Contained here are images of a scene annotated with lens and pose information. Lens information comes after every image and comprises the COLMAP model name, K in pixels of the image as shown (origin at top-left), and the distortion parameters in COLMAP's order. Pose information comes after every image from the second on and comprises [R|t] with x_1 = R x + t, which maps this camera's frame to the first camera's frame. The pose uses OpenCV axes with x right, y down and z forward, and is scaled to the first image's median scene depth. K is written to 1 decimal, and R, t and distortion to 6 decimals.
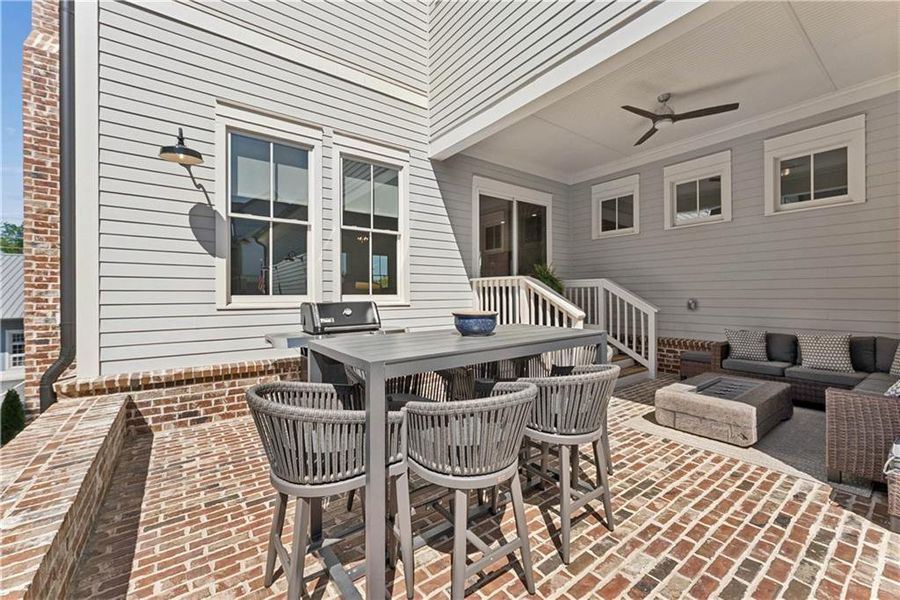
lens RADIAL K [[367.0, 0, 441.2], [0, 367.0, 292.9], [0, 0, 1]] dist [-0.001300, 0.000095]
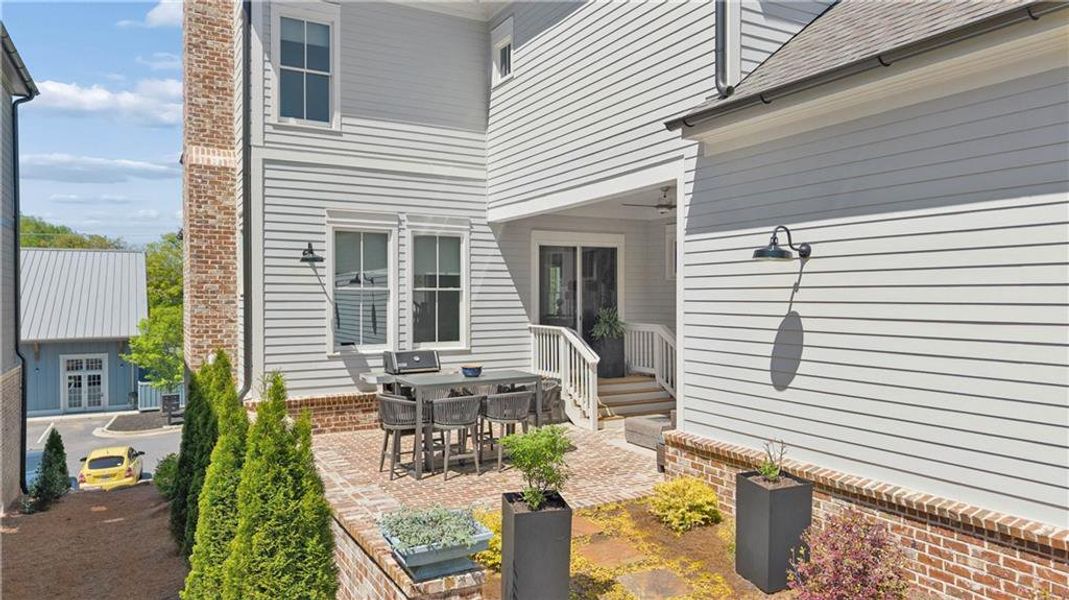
lens RADIAL K [[712.6, 0, 531.1], [0, 712.6, 306.4], [0, 0, 1]] dist [0.010844, -0.000105]
pose [[0.993041, 0.005213, -0.117651, 0.400741], [-0.002681, 0.999762, 0.021670, -0.168018], [0.117736, -0.021204, 0.992819, -1.322419]]
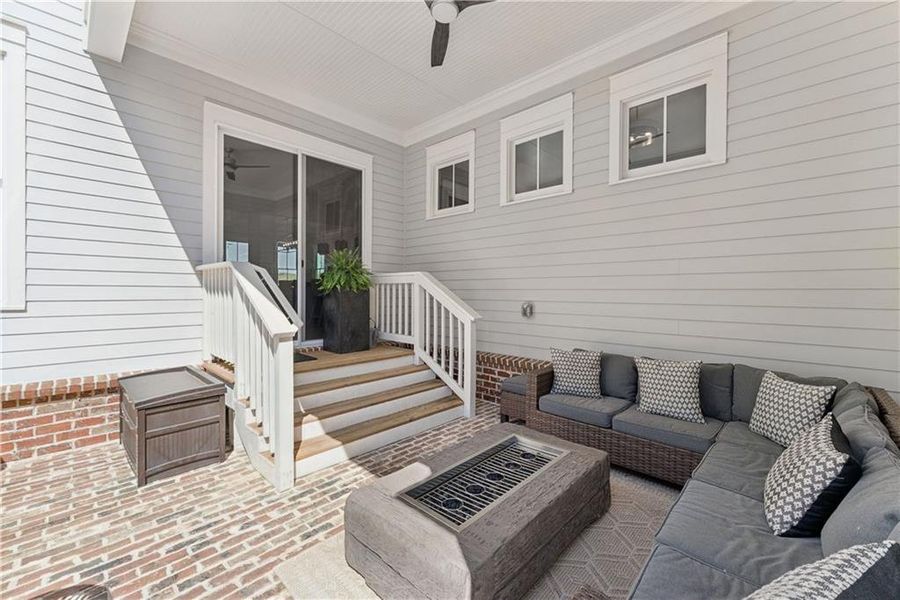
lens RADIAL K [[367.0, 0, 451.6], [0, 367.0, 292.5], [0, 0, 1]] dist [-0.001300, 0.000095]
pose [[0.982598, 0.012605, 0.185315, 0.466204], [-0.013893, 0.999887, 0.005656, -0.004562], [-0.185223, -0.008132, 0.982663, 0.369499]]
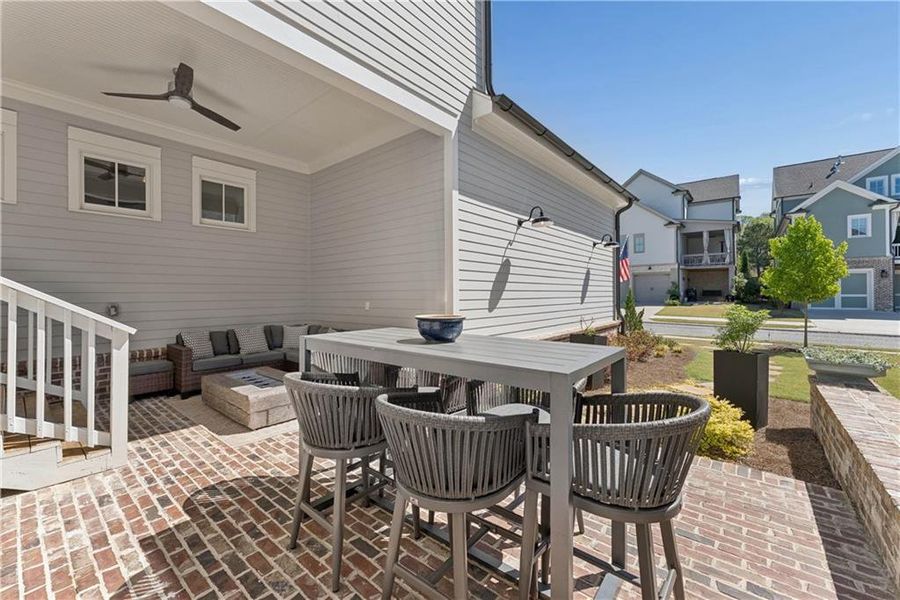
lens RADIAL K [[367.0, 0, 450.5], [0, 367.0, 291.6], [0, 0, 1]] dist [-0.001300, 0.000095]
pose [[-0.245835, 0.011170, 0.969247, -0.357832], [0.003900, 0.999937, -0.010535, 0.001486], [-0.969304, 0.001191, -0.245863, 0.536755]]
